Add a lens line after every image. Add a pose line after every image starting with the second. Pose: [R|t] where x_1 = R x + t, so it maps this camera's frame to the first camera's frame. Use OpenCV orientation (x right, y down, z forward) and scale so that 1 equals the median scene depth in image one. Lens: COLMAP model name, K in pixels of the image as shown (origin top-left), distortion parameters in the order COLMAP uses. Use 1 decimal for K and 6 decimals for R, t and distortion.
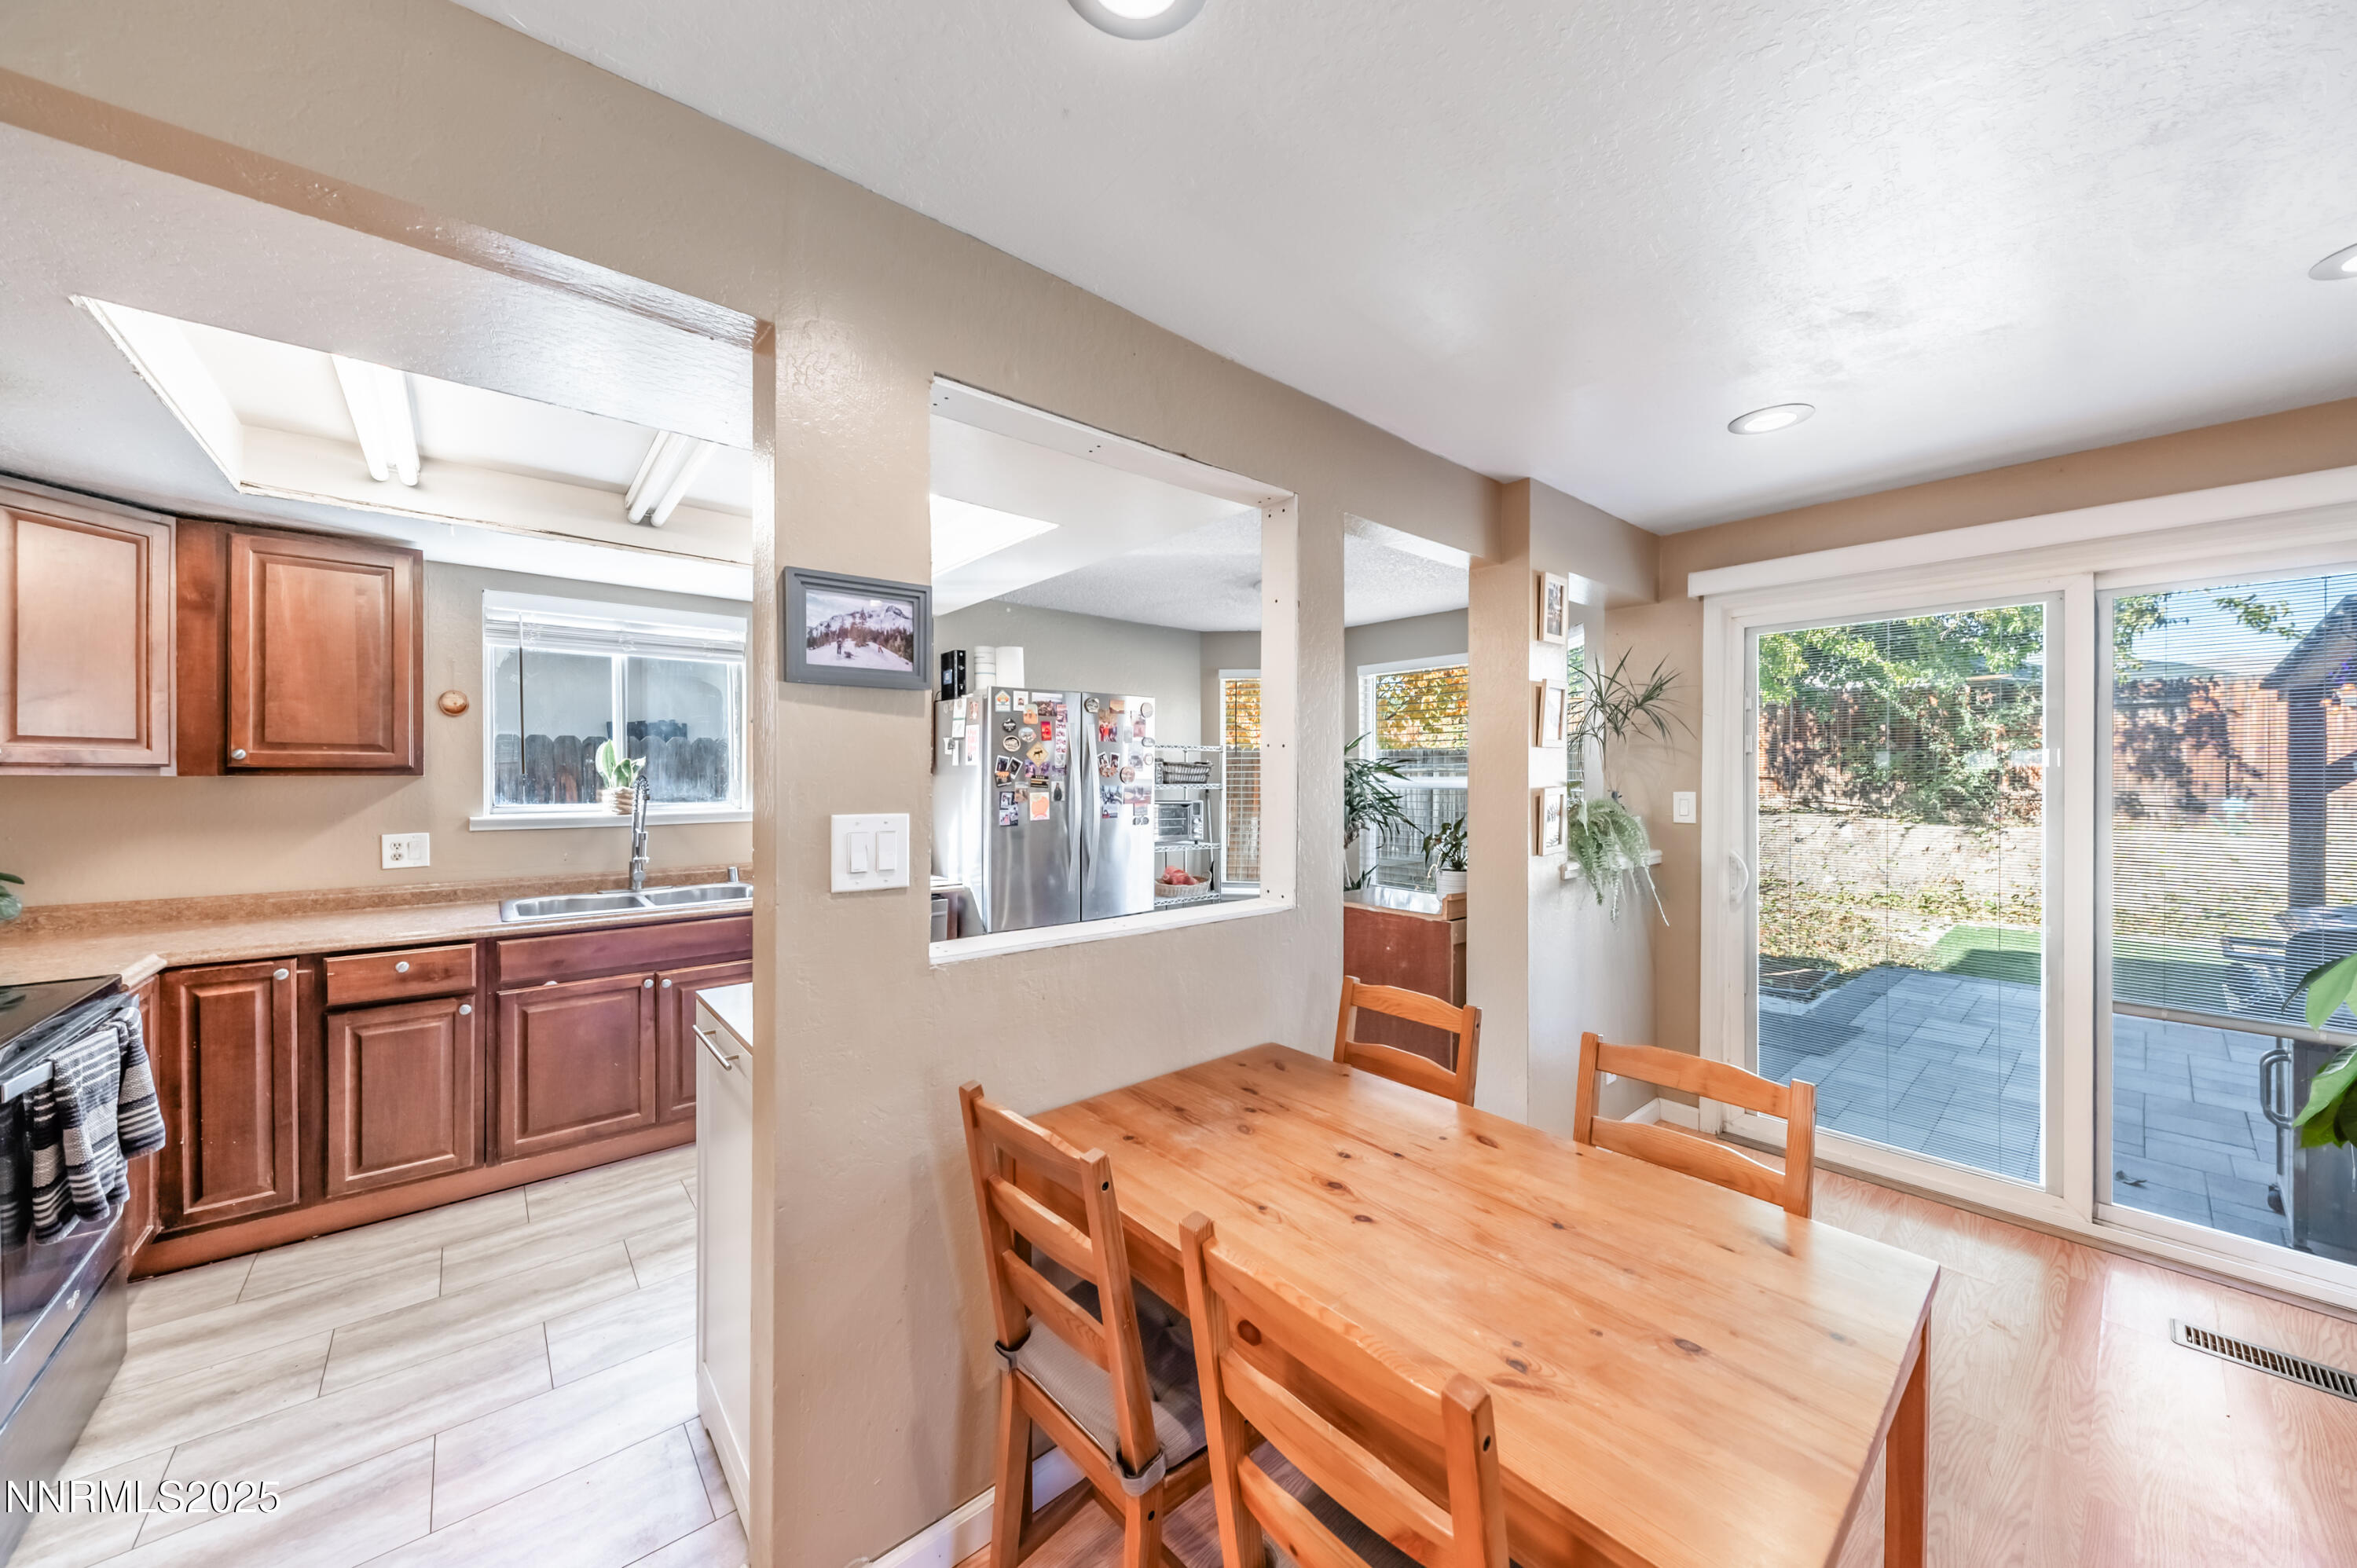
lens RADIAL K [[838.8, 0, 1166.0], [0, 838.8, 772.9], [0, 0, 1]] dist [0.011853, -0.005050]
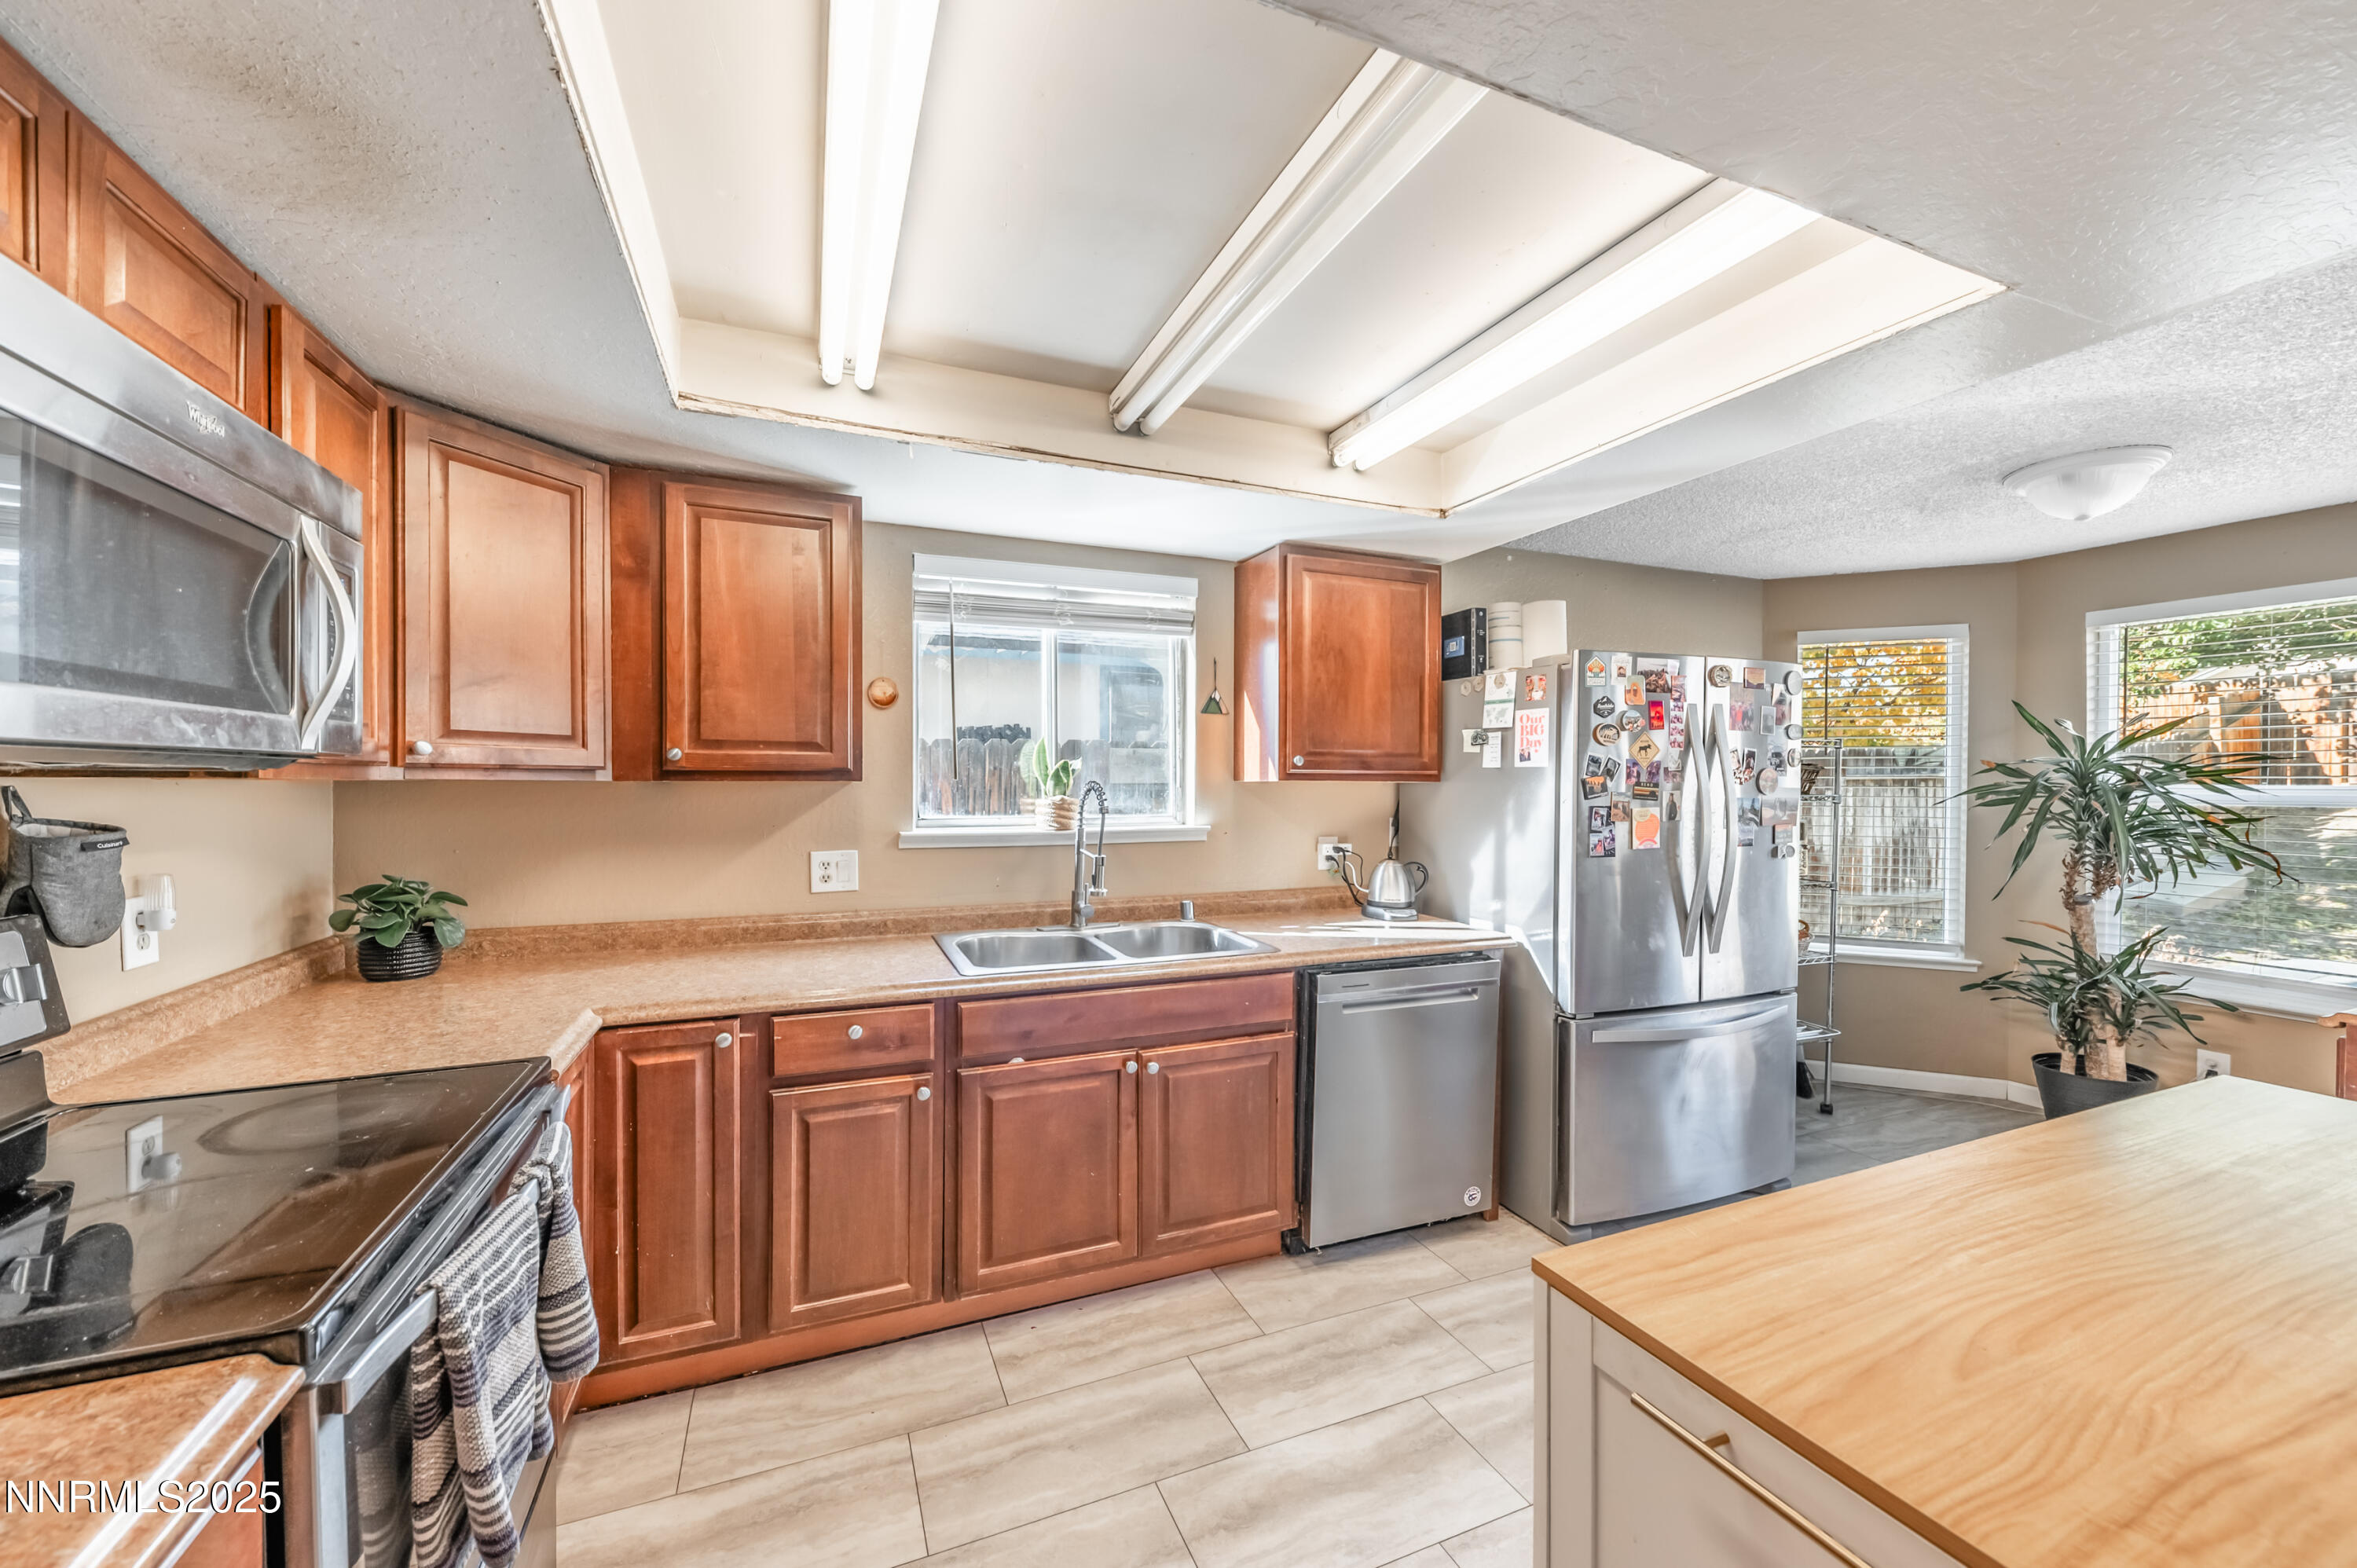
lens RADIAL K [[815.7, 0, 1204.2], [0, 815.7, 782.8], [0, 0, 1]] dist [0.009751, -0.000061]
pose [[0.972418, 0.001869, -0.233238, -0.412147], [-0.000810, 0.999989, 0.004633, 0.001004], [0.233244, -0.004317, 0.972409, 0.347589]]
